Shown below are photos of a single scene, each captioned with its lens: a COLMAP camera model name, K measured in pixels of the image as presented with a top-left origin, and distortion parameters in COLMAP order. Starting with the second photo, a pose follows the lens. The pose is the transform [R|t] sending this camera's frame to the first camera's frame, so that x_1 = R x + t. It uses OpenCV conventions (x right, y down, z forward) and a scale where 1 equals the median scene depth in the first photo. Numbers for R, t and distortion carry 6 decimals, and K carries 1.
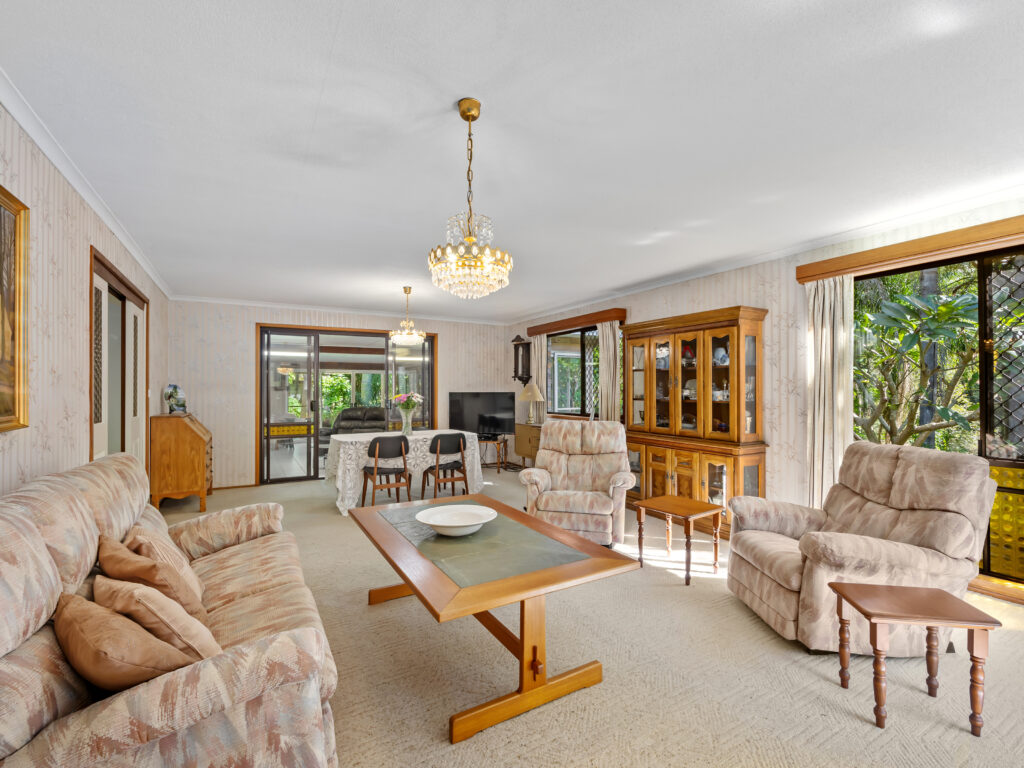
lens RADIAL K [[458.9, 0, 513.1], [0, 458.9, 386.4], [0, 0, 1]] dist [0.004133, 0.000137]
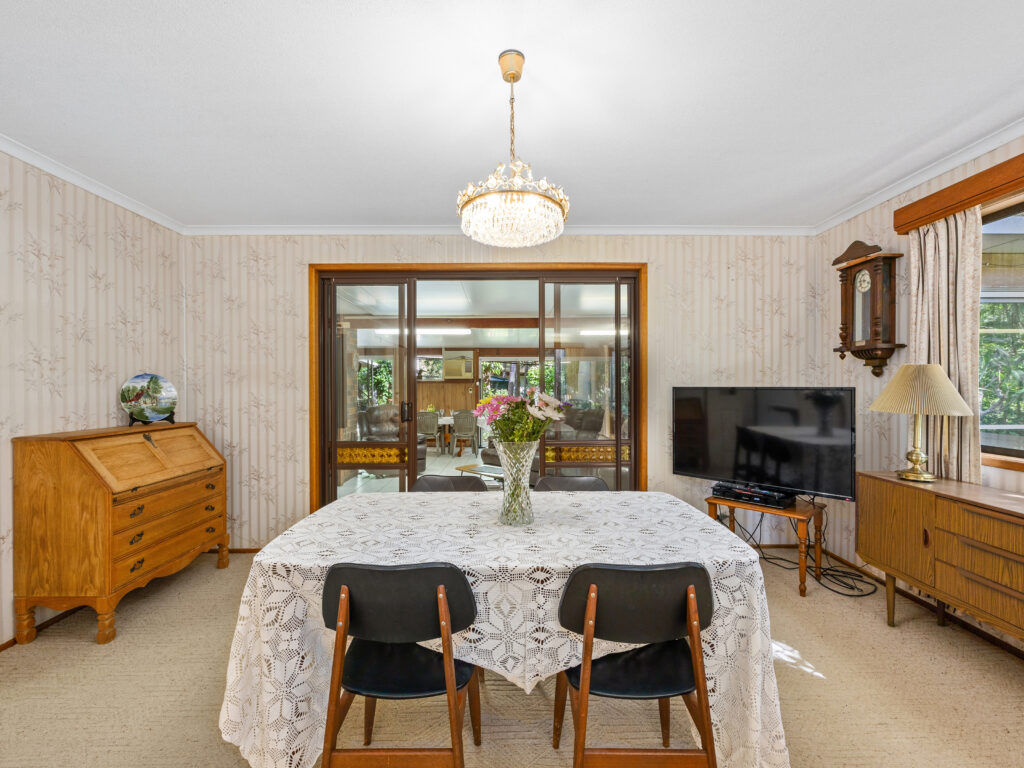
lens RADIAL K [[458.9, 0, 511.5], [0, 458.9, 382.4], [0, 0, 1]] dist [0.004133, 0.000137]
pose [[0.870933, -0.002624, -0.491395, -0.057356], [0.005950, 0.999969, 0.005205, 0.004878], [0.491366, -0.007457, 0.870921, 0.560756]]
